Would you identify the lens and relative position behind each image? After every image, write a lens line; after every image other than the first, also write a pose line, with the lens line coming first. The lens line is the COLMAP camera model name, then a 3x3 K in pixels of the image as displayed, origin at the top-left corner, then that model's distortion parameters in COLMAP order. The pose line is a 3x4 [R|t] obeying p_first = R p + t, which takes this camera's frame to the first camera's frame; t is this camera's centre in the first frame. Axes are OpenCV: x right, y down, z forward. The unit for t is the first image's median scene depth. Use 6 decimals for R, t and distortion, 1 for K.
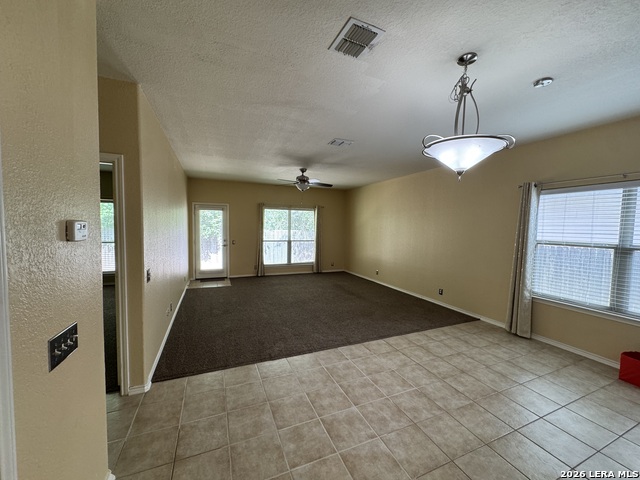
lens RADIAL K [[254.6, 0, 319.4], [0, 254.6, 240.7], [0, 0, 1]] dist [-0.003412, 0.000696]
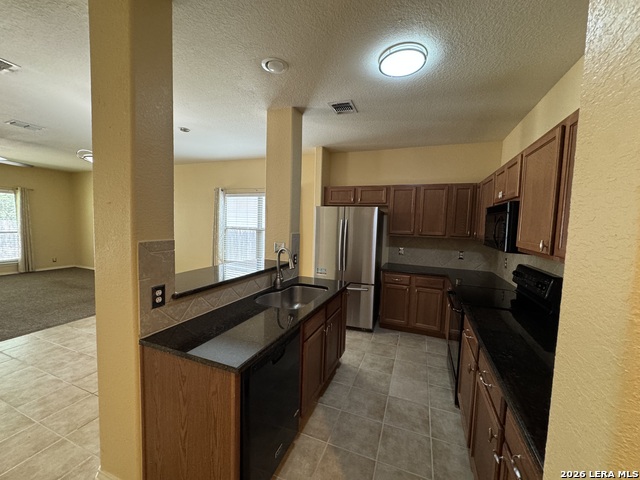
lens RADIAL K [[254.6, 0, 321.5], [0, 254.6, 241.6], [0, 0, 1]] dist [-0.003412, 0.000696]
pose [[0.696057, -0.049560, 0.716274, 0.143171], [0.022570, 0.998632, 0.047163, 0.026540], [-0.717632, -0.016662, 0.696224, -0.427630]]
